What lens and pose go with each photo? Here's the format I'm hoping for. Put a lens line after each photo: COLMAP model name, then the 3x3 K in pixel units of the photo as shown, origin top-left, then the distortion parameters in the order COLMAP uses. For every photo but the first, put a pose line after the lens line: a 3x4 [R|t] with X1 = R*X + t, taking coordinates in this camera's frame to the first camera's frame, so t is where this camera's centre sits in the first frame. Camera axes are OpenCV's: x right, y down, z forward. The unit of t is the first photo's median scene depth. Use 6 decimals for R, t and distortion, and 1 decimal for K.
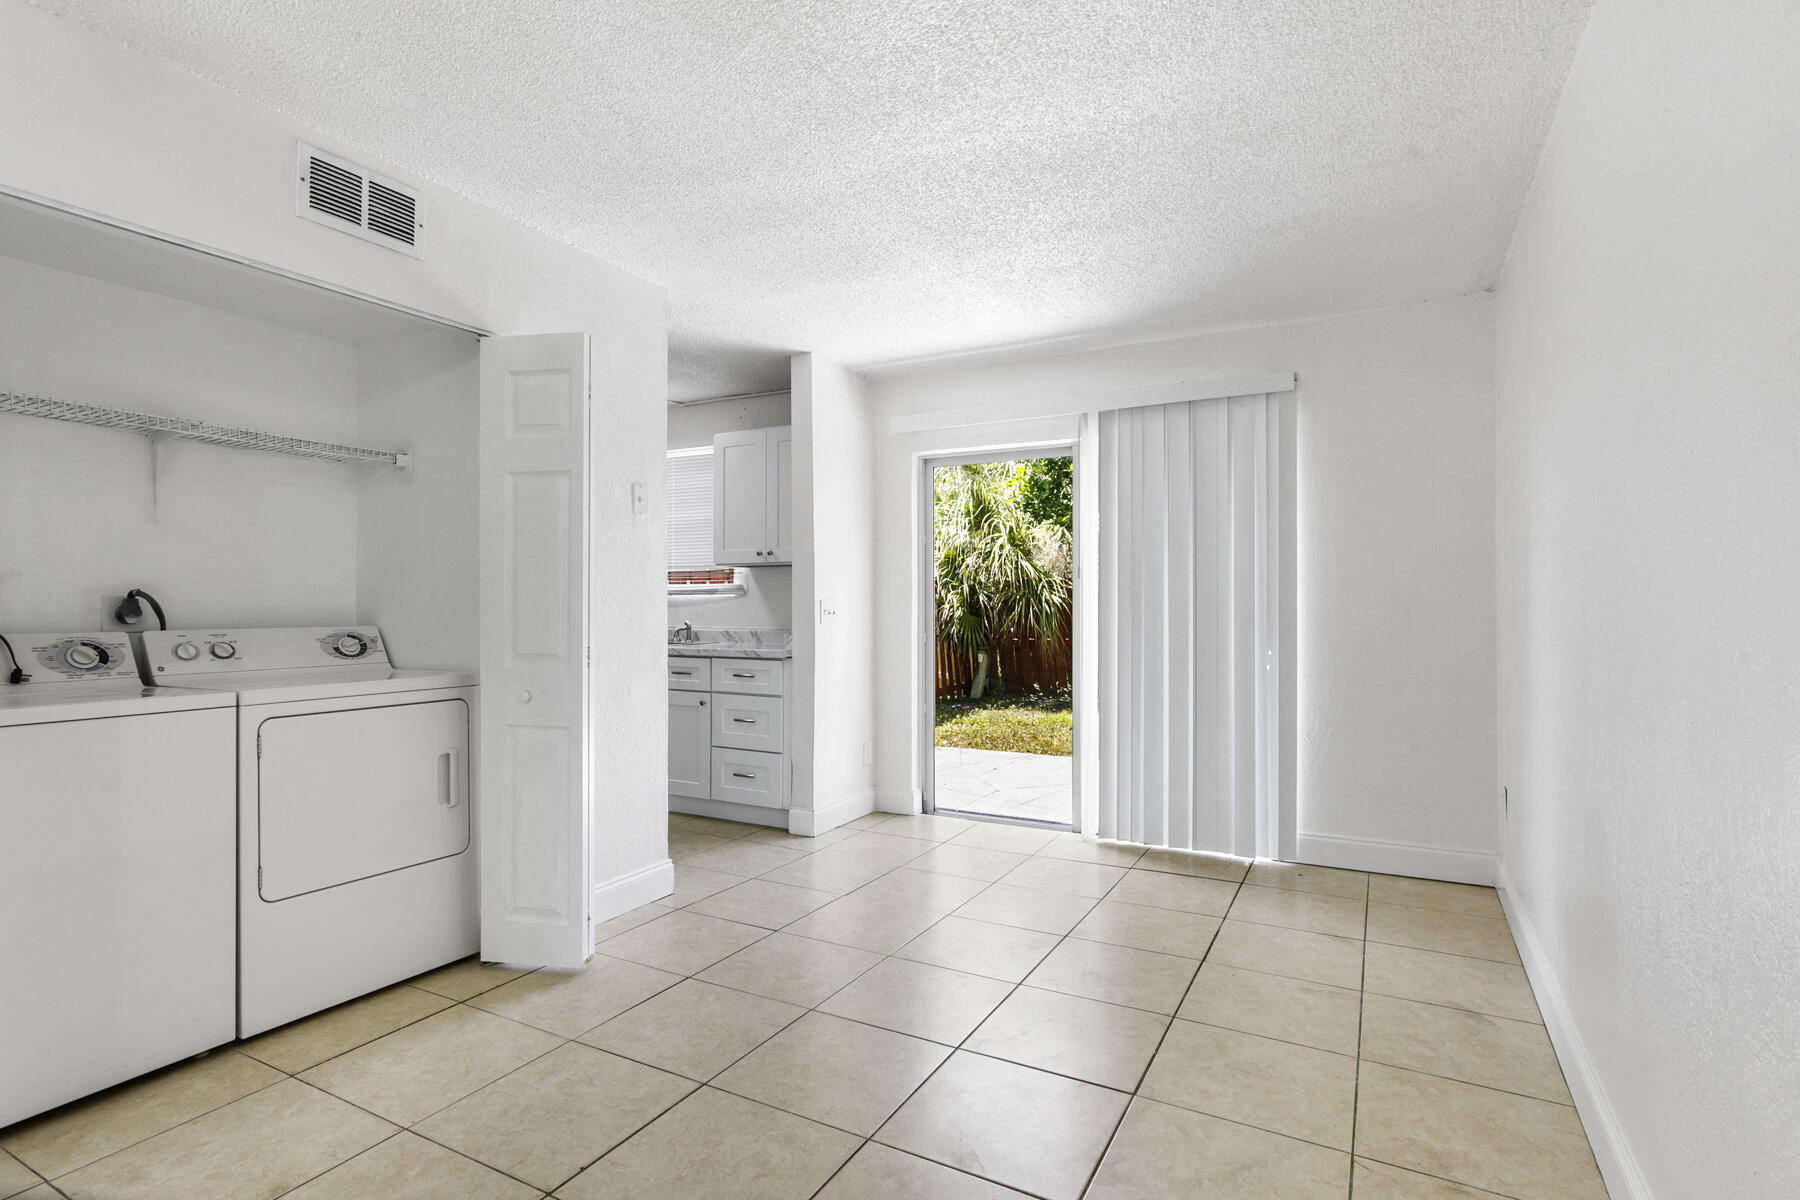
lens RADIAL K [[873.7, 0, 899.6], [0, 873.7, 602.3], [0, 0, 1]] dist [0.004118, 0.001655]
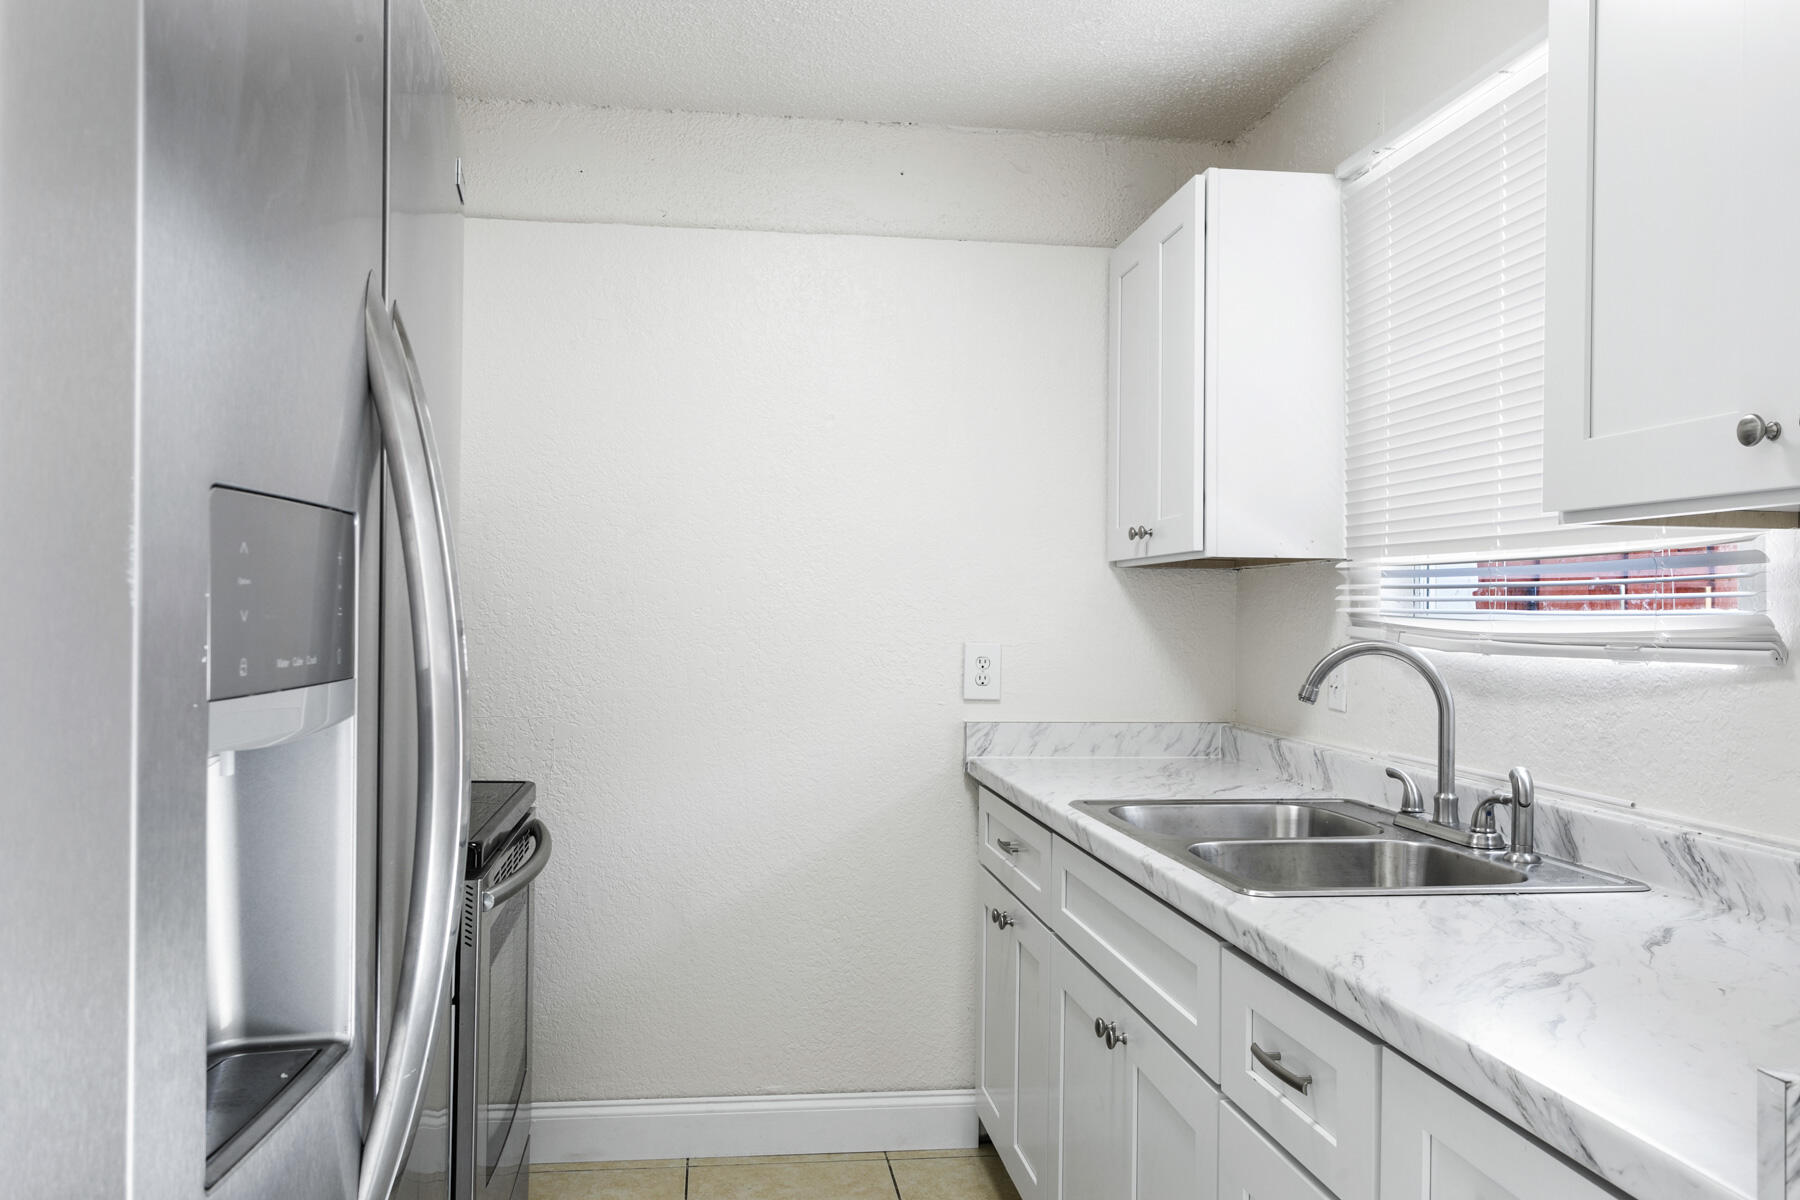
lens RADIAL K [[1345.4, 0, 895.5], [0, 1345.4, 604.3], [0, 0, 1]] dist [-0.005276, -0.000945]
pose [[0.595248, -0.000722, -0.803542, -0.077969], [-0.007751, 0.999948, -0.006640, -0.027860], [0.803505, 0.010180, 0.595212, 0.950612]]
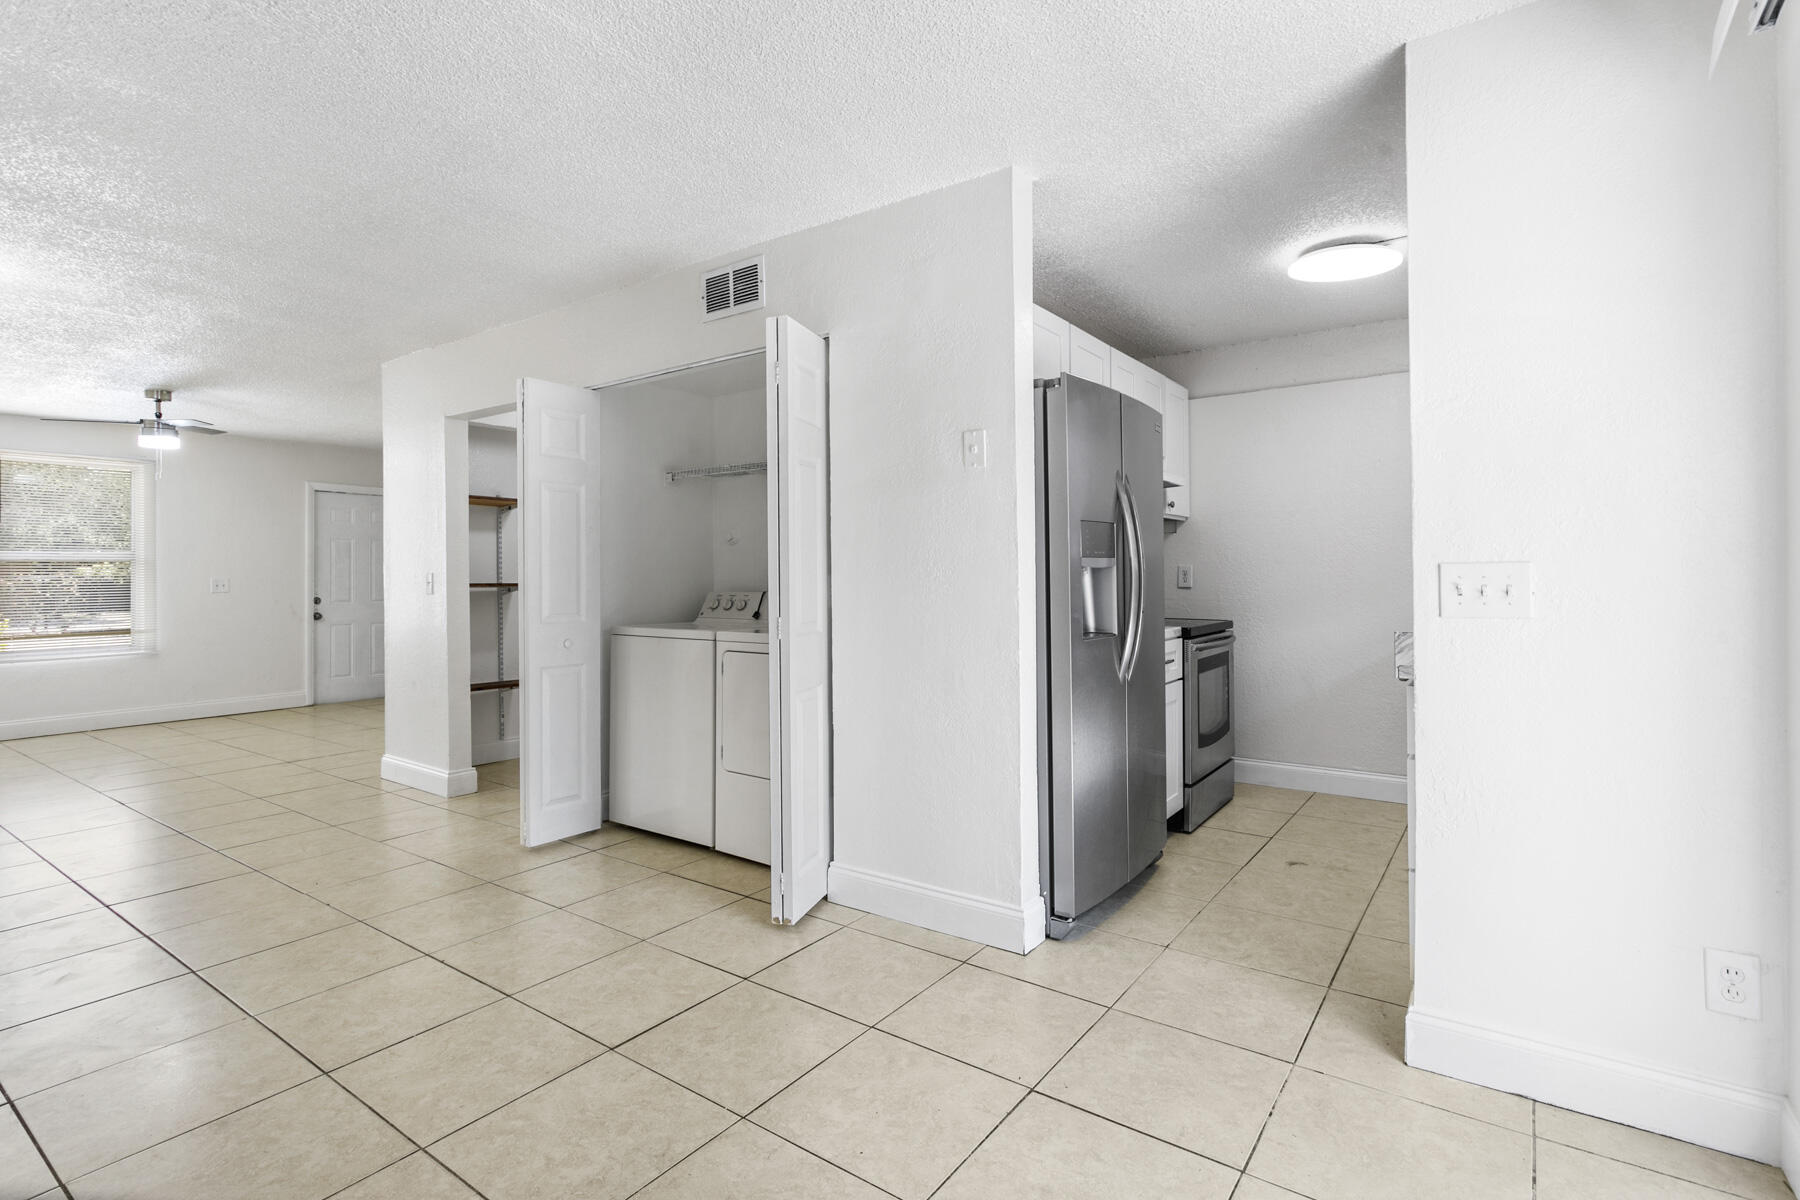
lens RADIAL K [[873.7, 0, 894.4], [0, 873.7, 581.5], [0, 0, 1]] dist [0.004118, 0.001655]
pose [[-0.126806, 0.002763, -0.991924, 0.473822], [0.007930, 0.999967, 0.001772, 0.005191], [0.991896, -0.007641, -0.126823, 0.920161]]
